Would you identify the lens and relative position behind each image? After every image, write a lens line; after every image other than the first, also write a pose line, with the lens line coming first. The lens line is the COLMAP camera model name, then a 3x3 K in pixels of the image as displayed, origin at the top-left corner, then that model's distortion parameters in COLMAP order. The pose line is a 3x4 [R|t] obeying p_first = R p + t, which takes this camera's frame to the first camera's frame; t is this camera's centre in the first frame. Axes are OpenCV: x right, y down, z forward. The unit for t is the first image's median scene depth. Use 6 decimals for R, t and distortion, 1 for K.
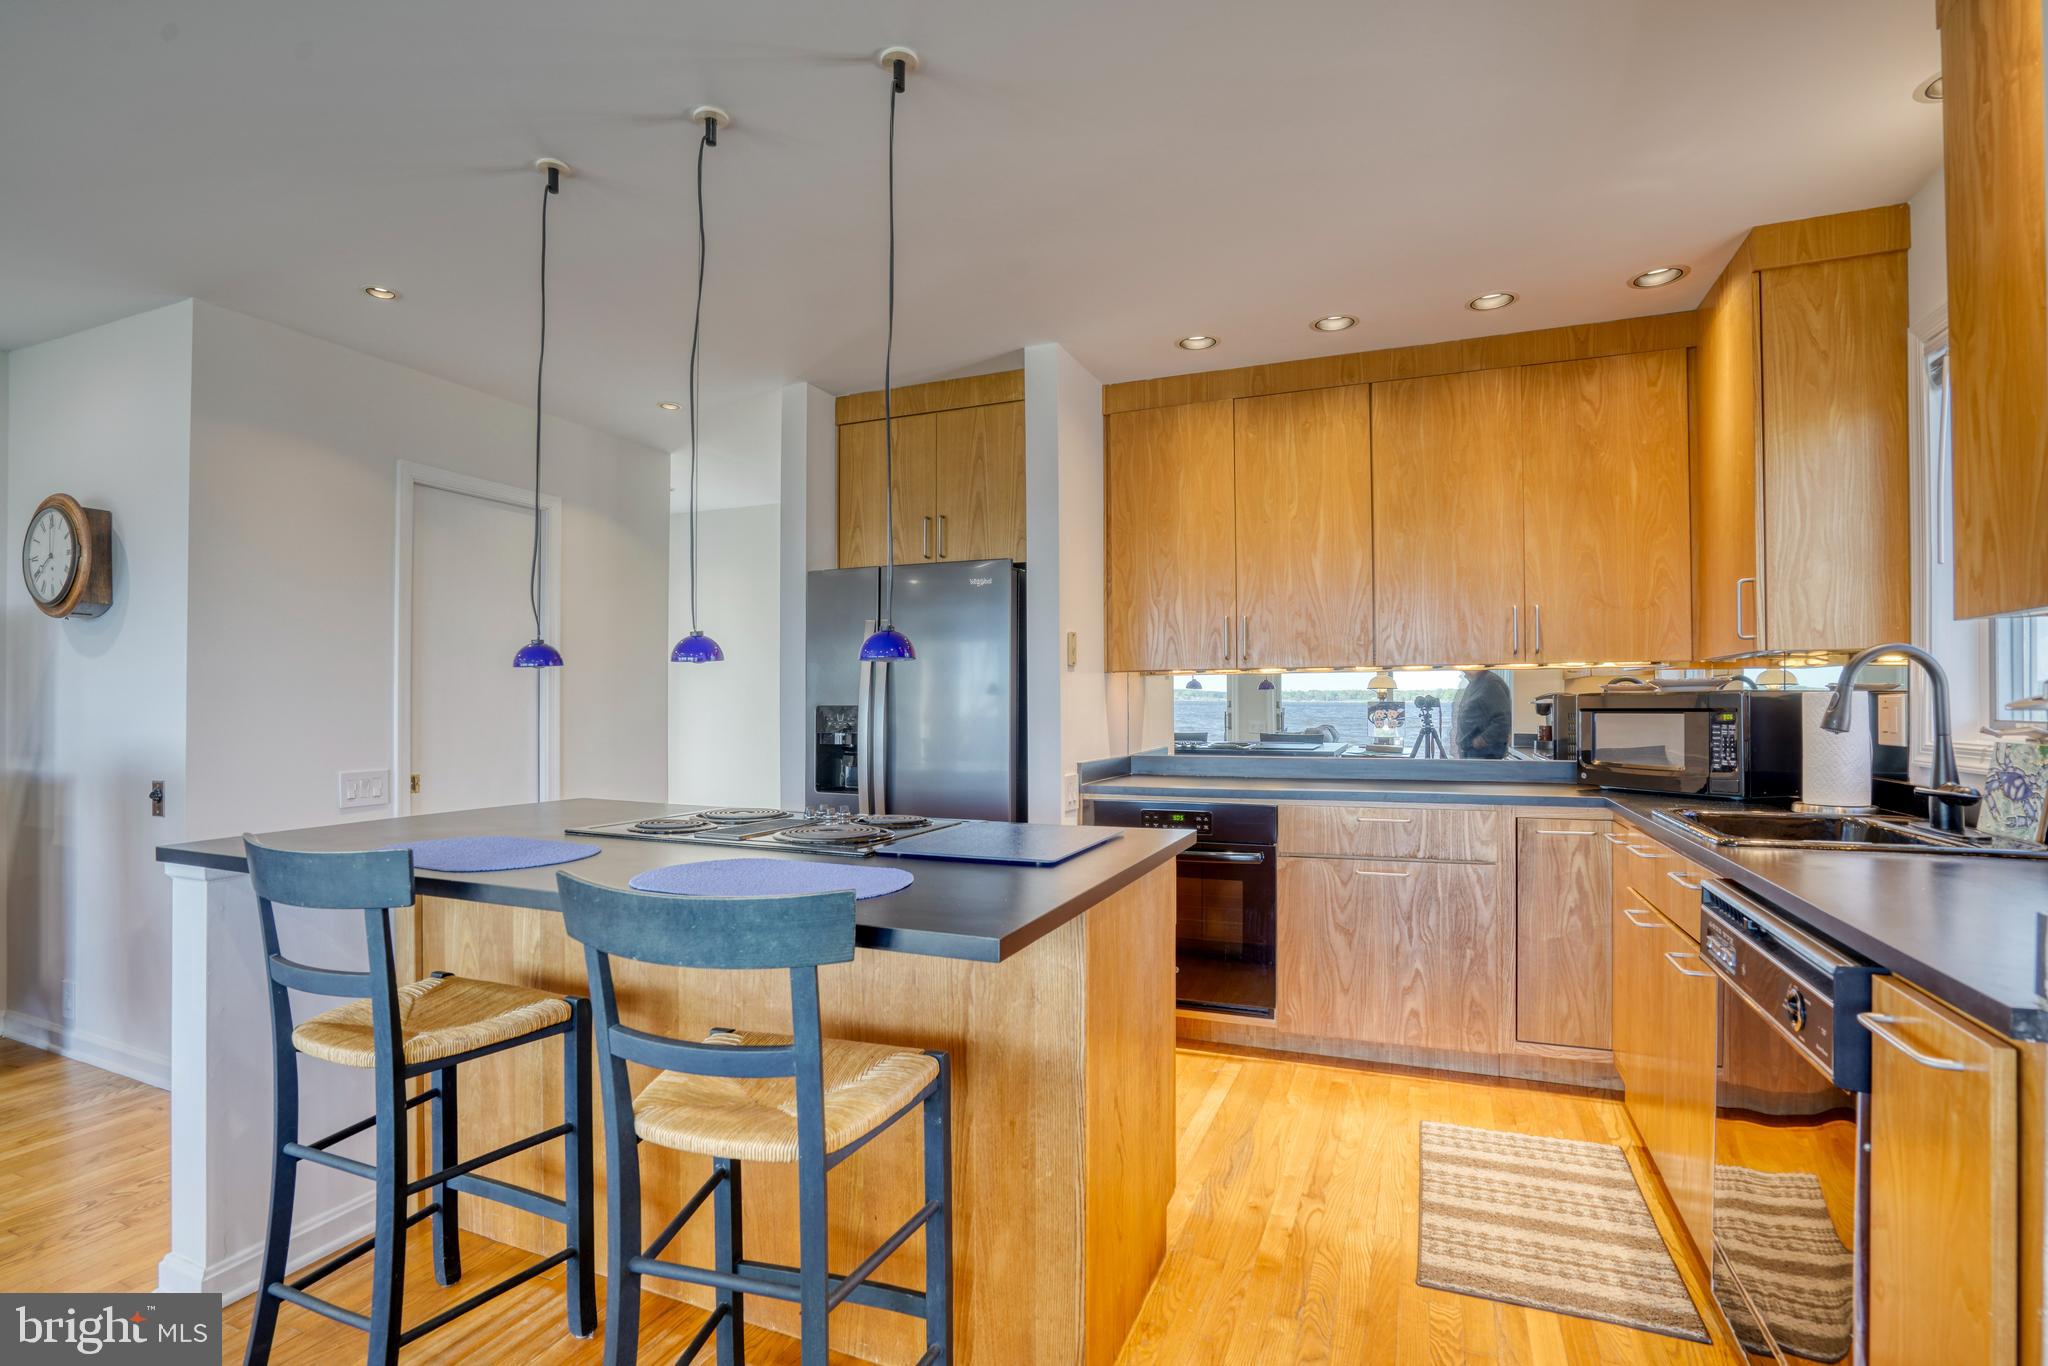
lens RADIAL K [[946.6, 0, 1018.8], [0, 946.6, 689.4], [0, 0, 1]] dist [-0.058016, 0.019023]
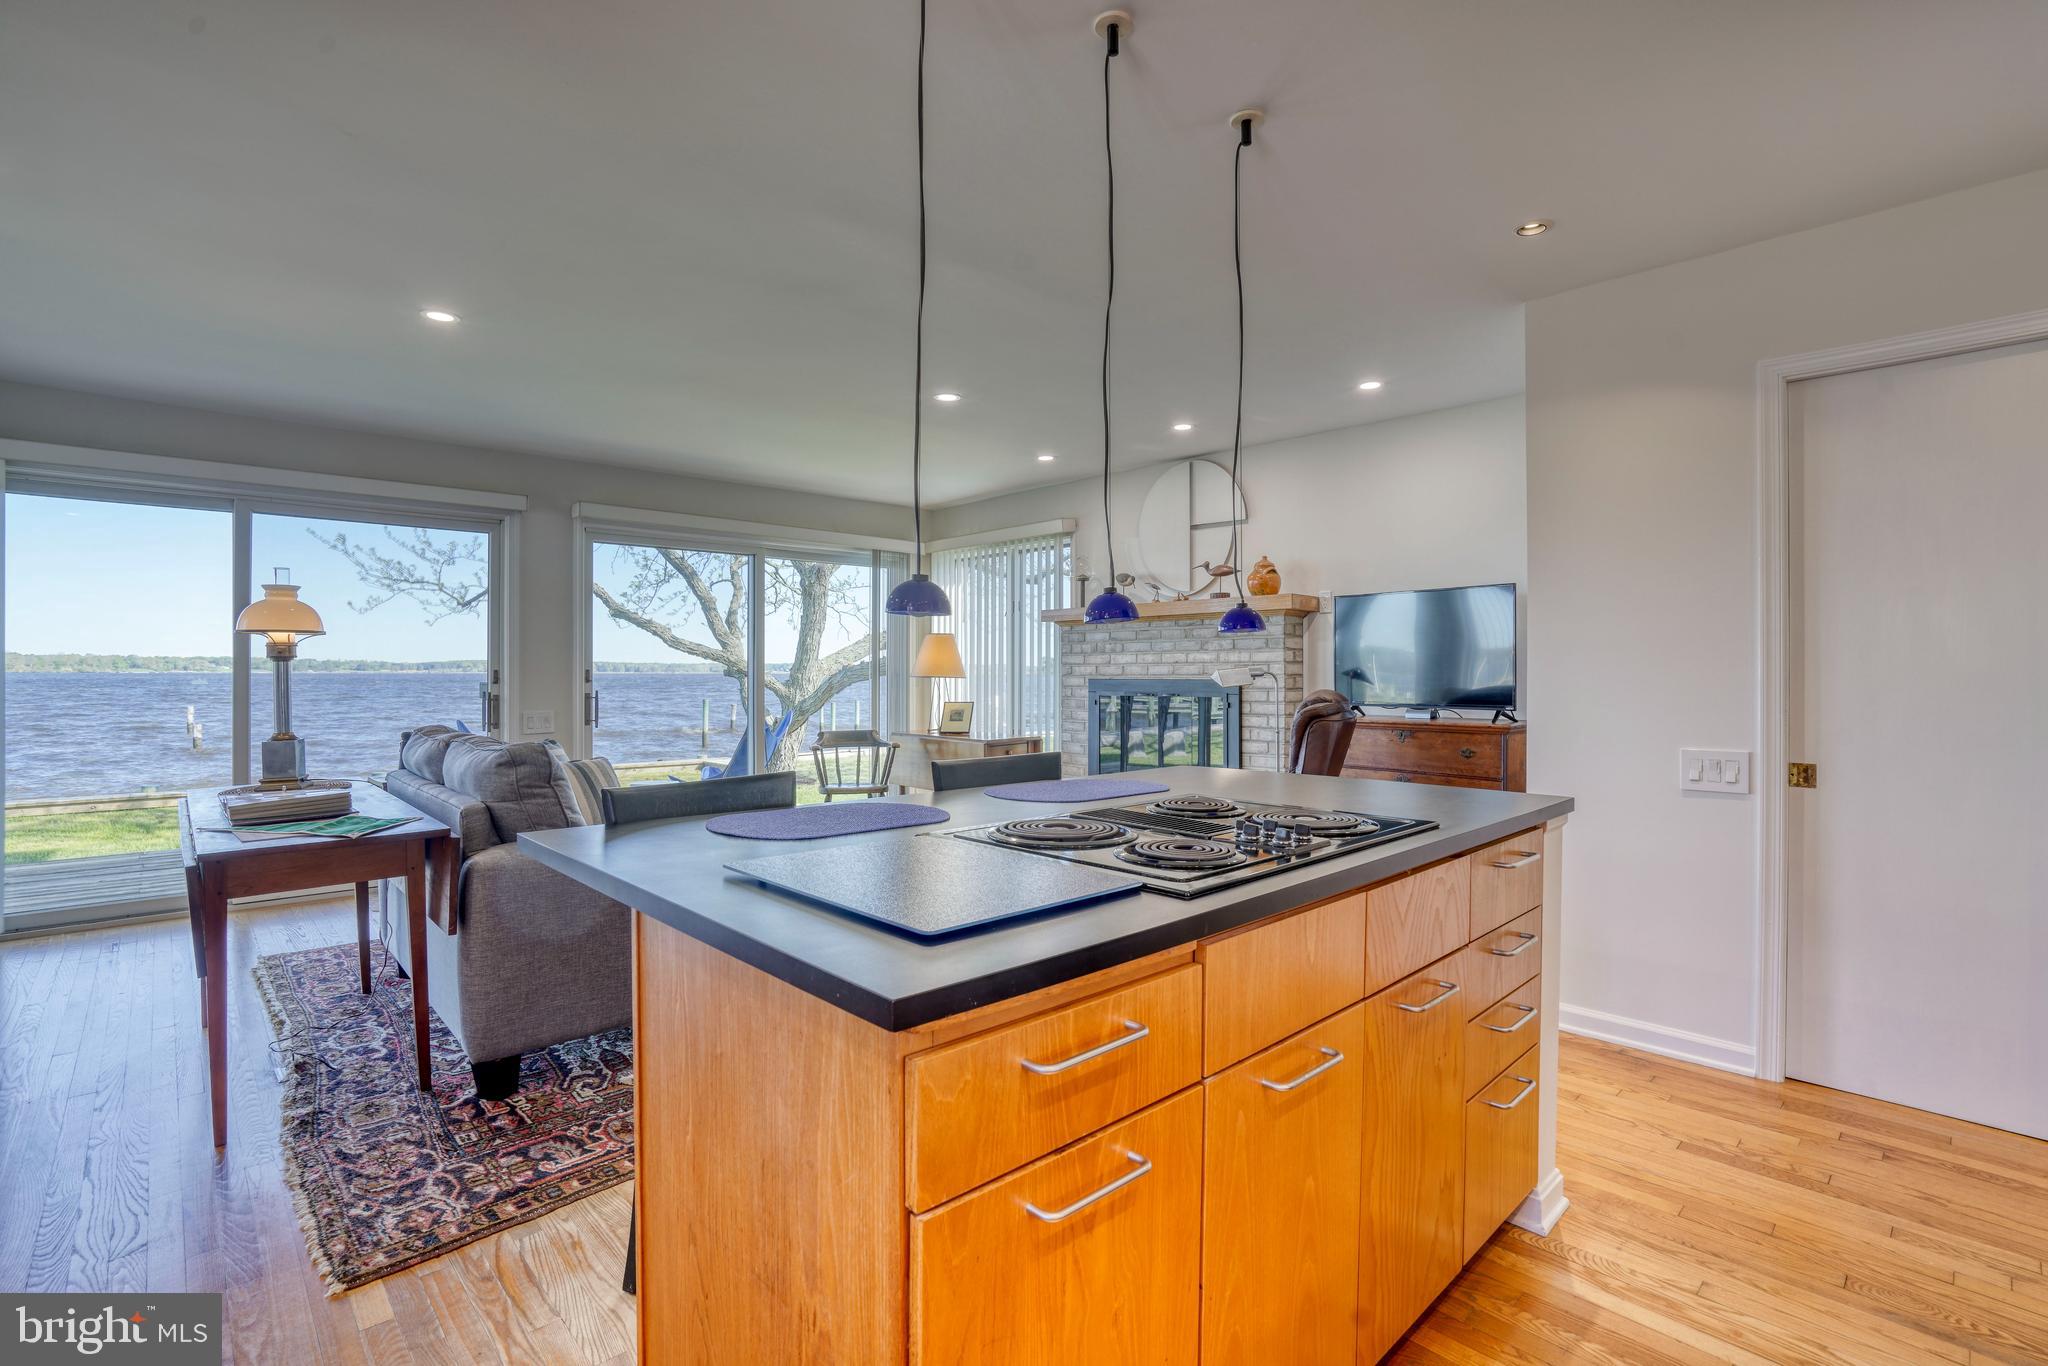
lens RADIAL K [[926.6, 0, 1024.0], [0, 926.6, 683.0], [0, 0, 1]] dist [-0.049365, 0.000053]
pose [[-0.389881, 0.008280, -0.920828, 0.328607], [0.011503, 0.999925, 0.004121, 0.019653], [0.920793, -0.008986, -0.389948, 0.809220]]
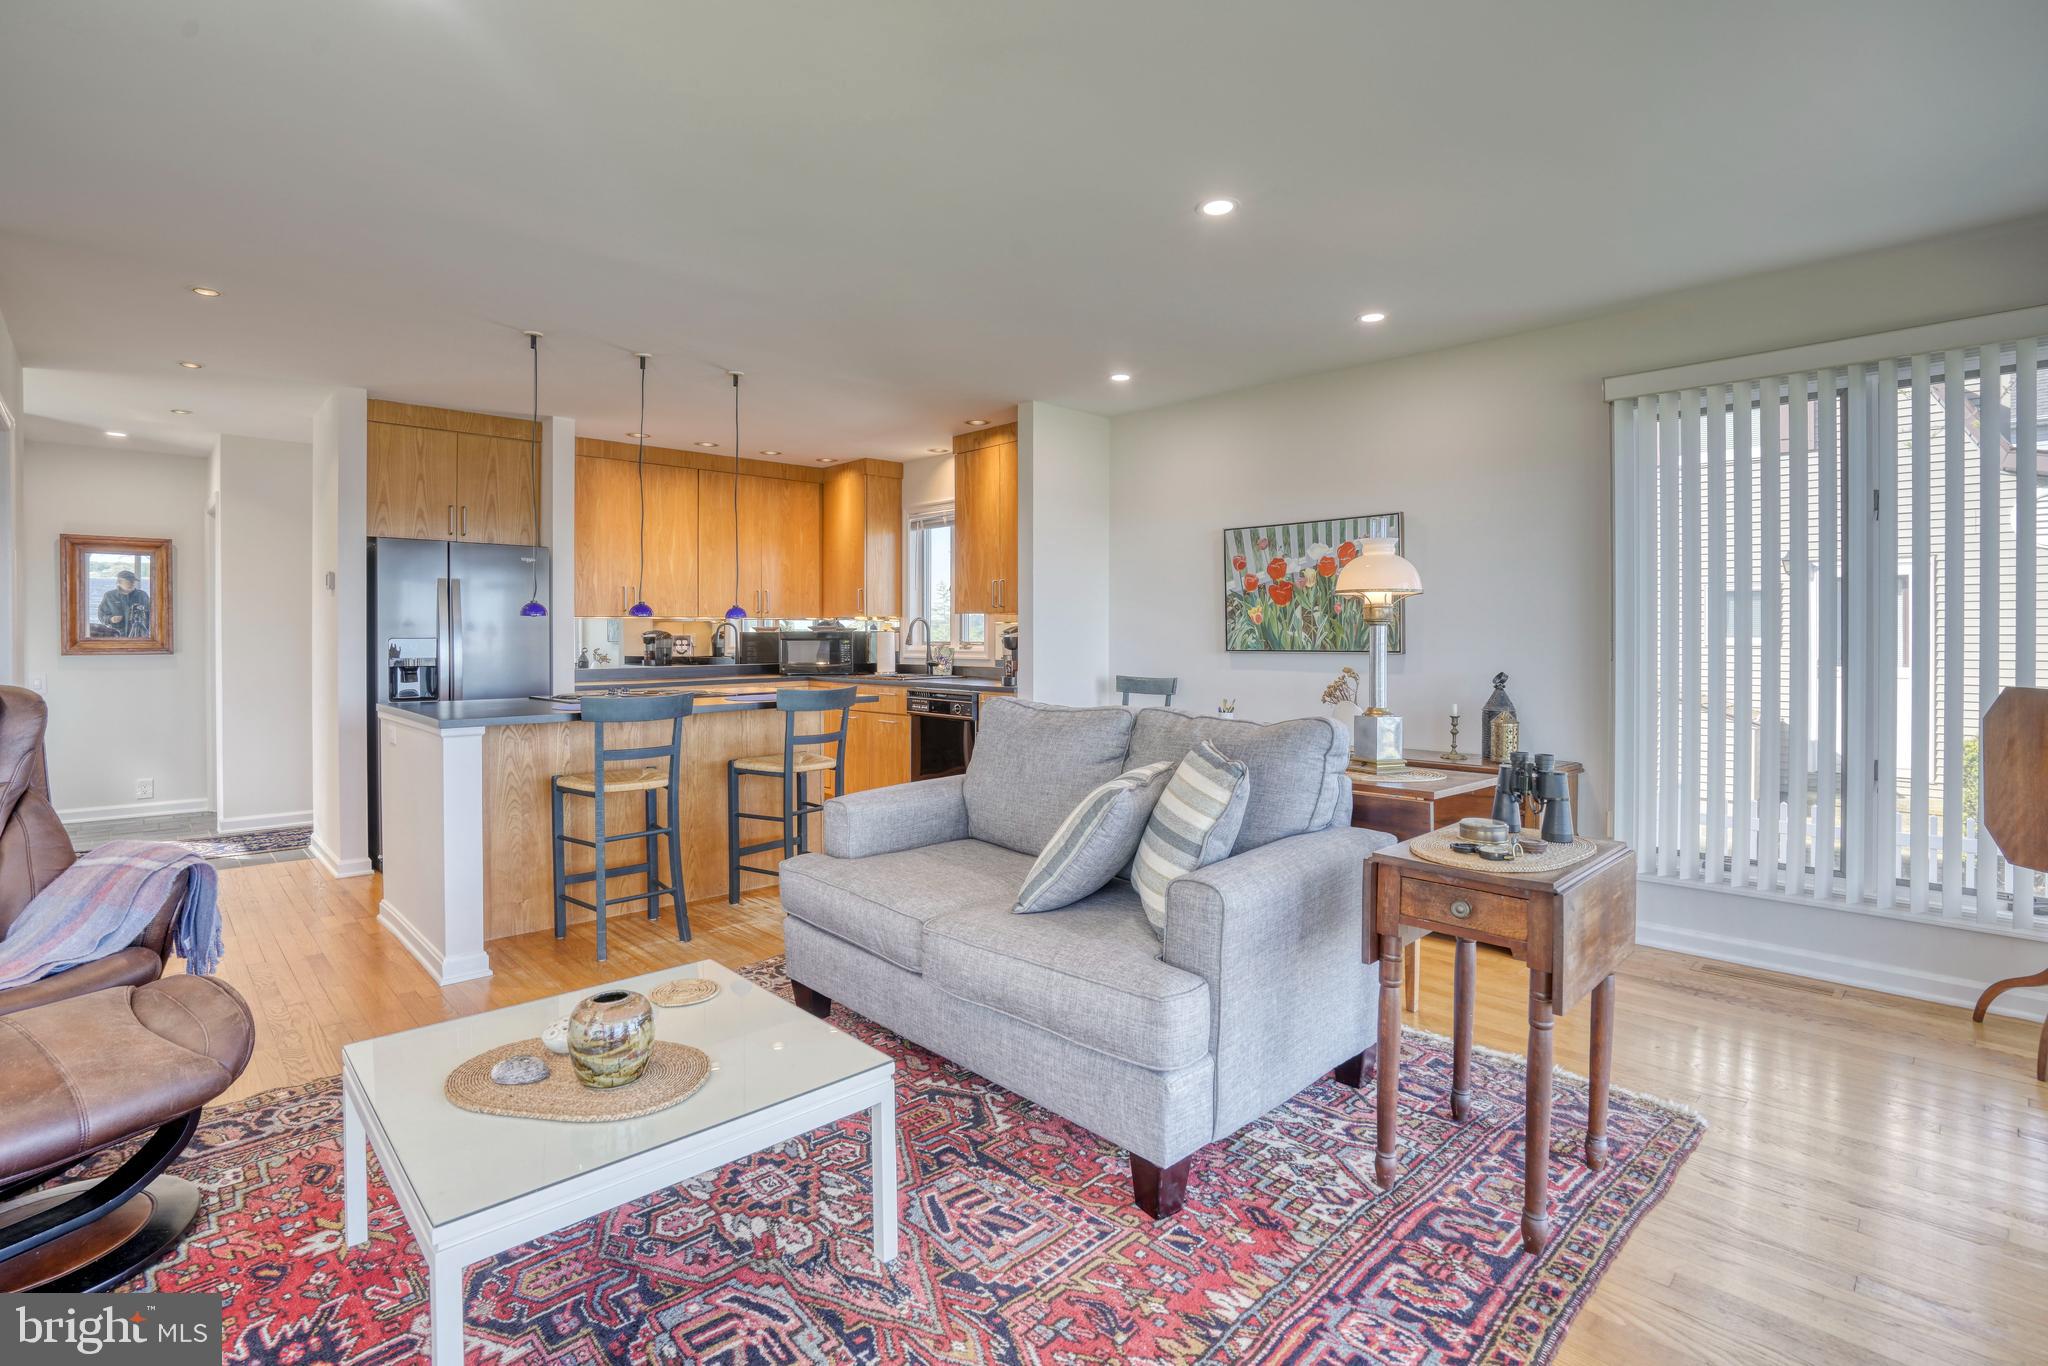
lens RADIAL K [[968.3, 0, 1029.0], [0, 968.3, 645.0], [0, 0, 1]] dist [-0.068233, 0.025672]
pose [[0.381783, -0.009078, 0.924207, -1.261236], [-0.012537, 0.999809, 0.014999, -0.006283], [-0.924167, -0.017313, 0.381596, -0.405107]]
